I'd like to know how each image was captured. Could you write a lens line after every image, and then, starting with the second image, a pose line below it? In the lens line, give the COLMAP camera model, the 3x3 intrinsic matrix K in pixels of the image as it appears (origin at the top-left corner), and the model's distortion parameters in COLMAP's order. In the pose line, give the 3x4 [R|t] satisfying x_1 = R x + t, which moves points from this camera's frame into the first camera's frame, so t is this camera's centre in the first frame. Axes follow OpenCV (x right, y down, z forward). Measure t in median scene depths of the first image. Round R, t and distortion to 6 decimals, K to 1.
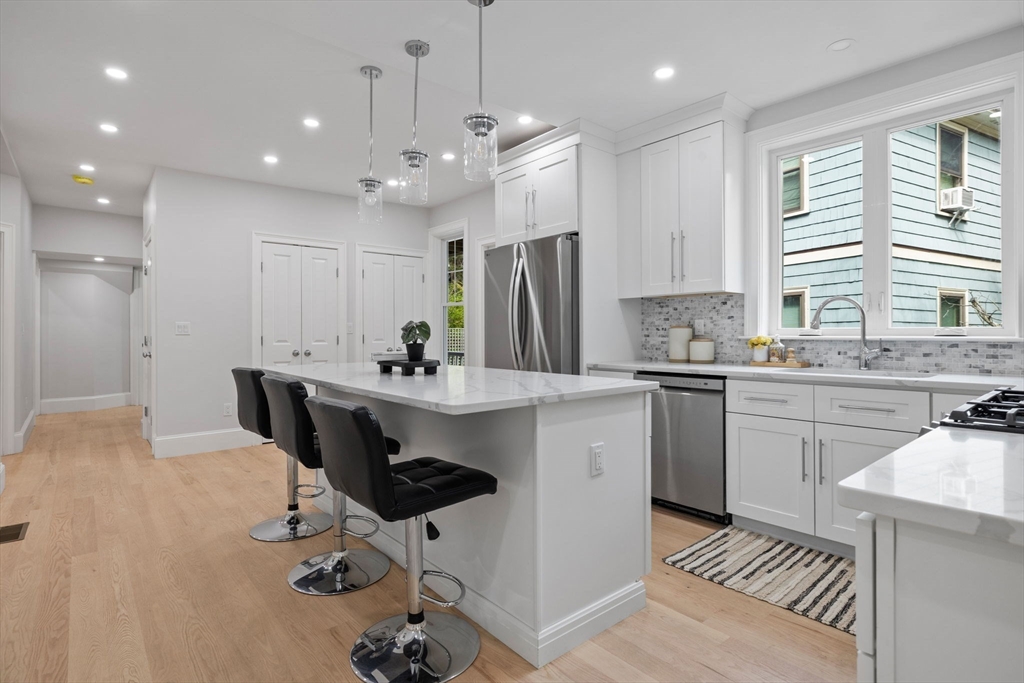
lens RADIAL K [[505.2, 0, 516.8], [0, 505.2, 332.8], [0, 0, 1]] dist [-0.011500, 0.002571]
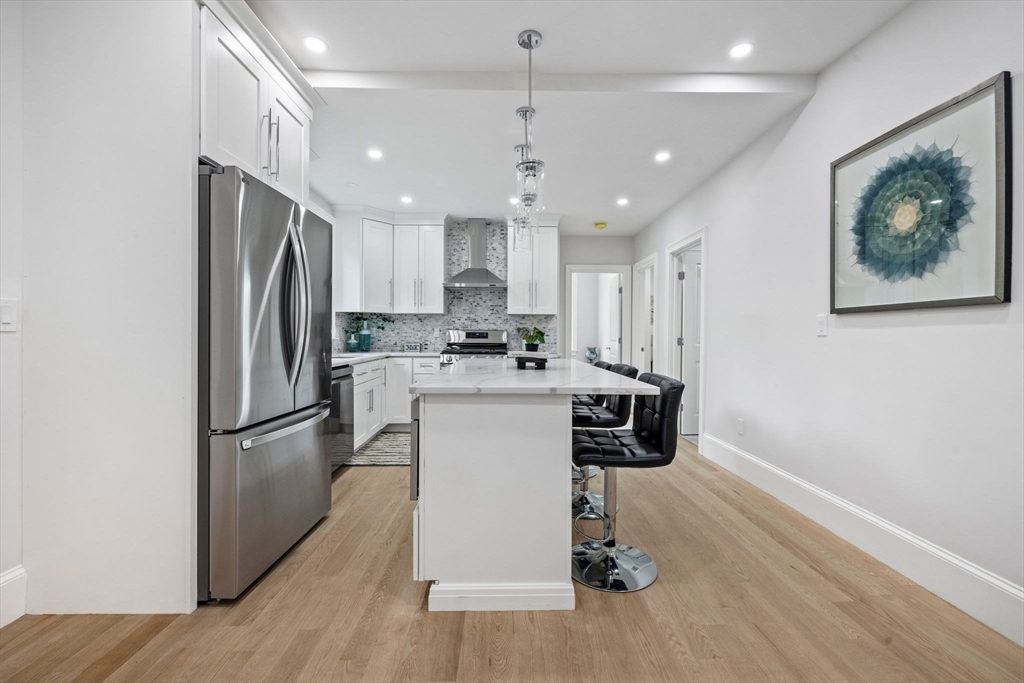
lens RADIAL K [[430.9, 0, 516.1], [0, 430.9, 338.9], [0, 0, 1]] dist [-0.001474, 0.000571]
pose [[-0.775162, -0.005821, 0.631736, -0.719512], [-0.004781, 0.999983, 0.003347, 0.004210], [-0.631744, -0.000426, -0.775177, 1.533767]]
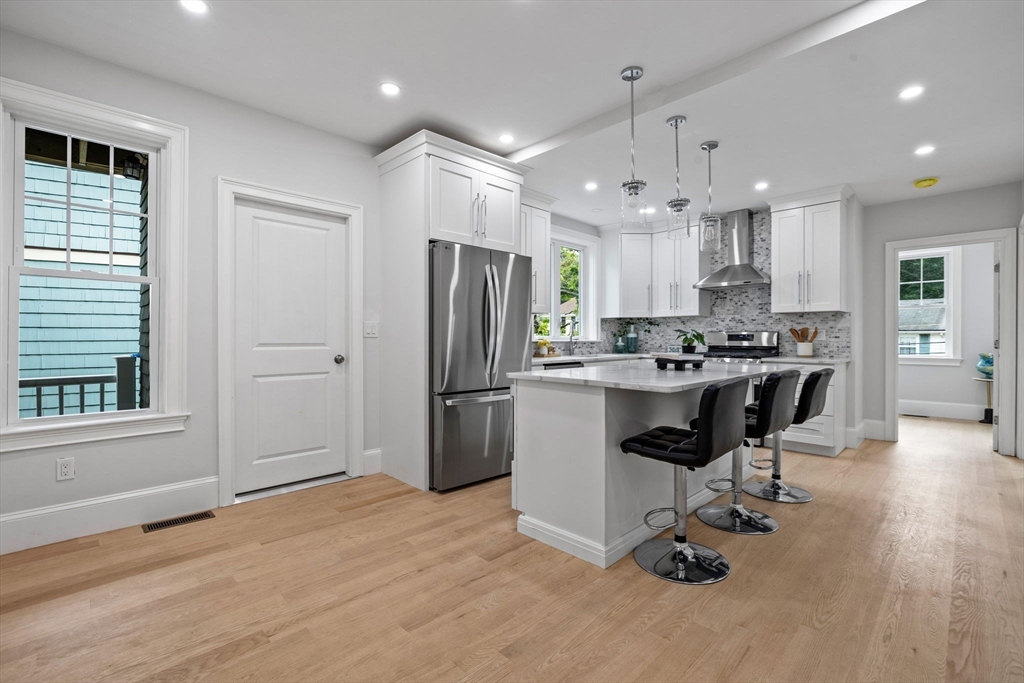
lens RADIAL K [[455.4, 0, 507.7], [0, 455.4, 339.1], [0, 0, 1]] dist [-0.008331, -0.000206]
pose [[-0.060741, 0.000150, 0.998154, -1.116158], [-0.002268, 0.999997, -0.000288, 0.004413], [-0.998151, -0.002281, -0.060740, 1.244394]]
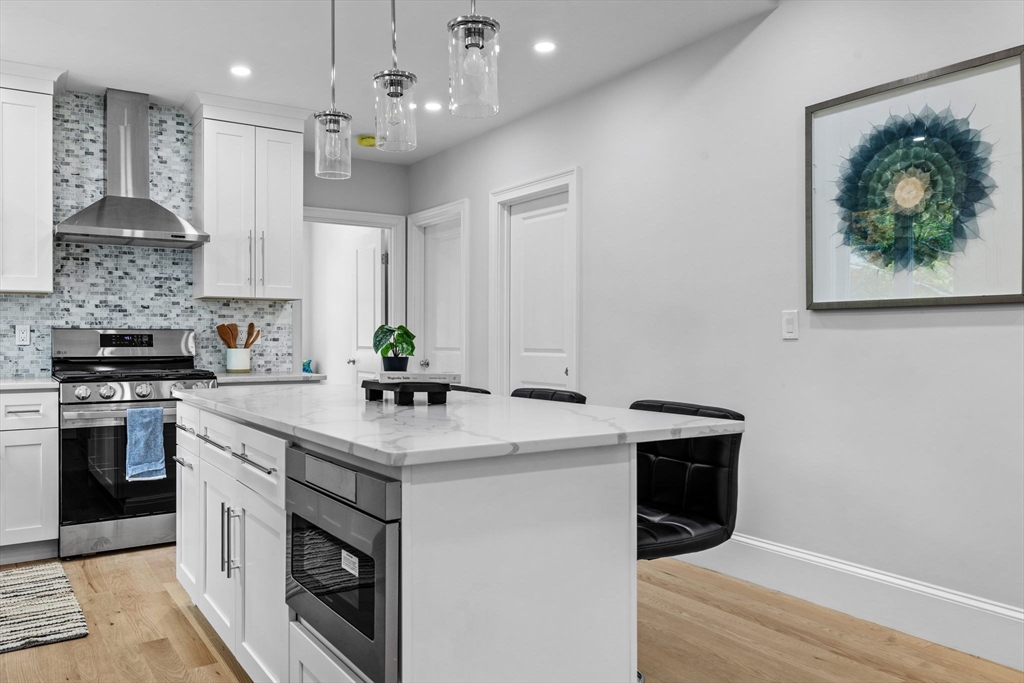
lens RADIAL K [[773.0, 0, 511.9], [0, 773.0, 339.1], [0, 0, 1]] dist [-0.001754, -0.004537]
pose [[-0.992855, 0.003156, 0.119283, -0.397322], [0.002803, 0.999991, -0.003130, 0.000798], [-0.119292, -0.002773, -0.992855, 1.650343]]
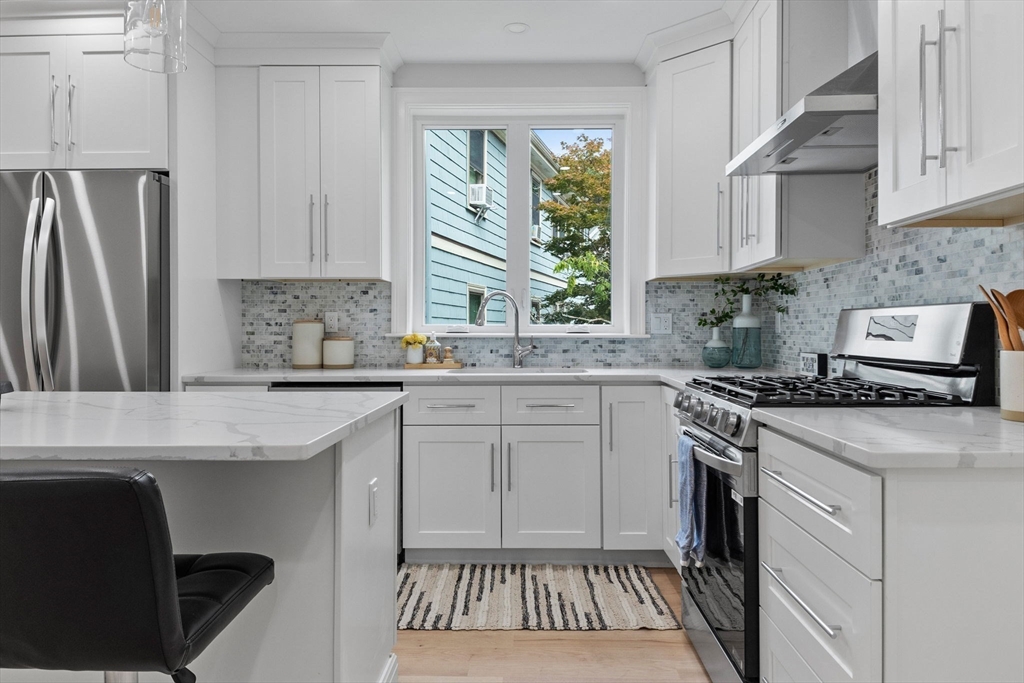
lens RADIAL K [[685.1, 0, 508.6], [0, 685.1, 326.4], [0, 0, 1]] dist [0.026641, -0.004541]
pose [[0.671333, 0.005243, 0.741137, -0.271828], [-0.003011, 0.999986, -0.004347, -0.000709], [-0.741150, 0.000687, 0.671340, 0.109360]]
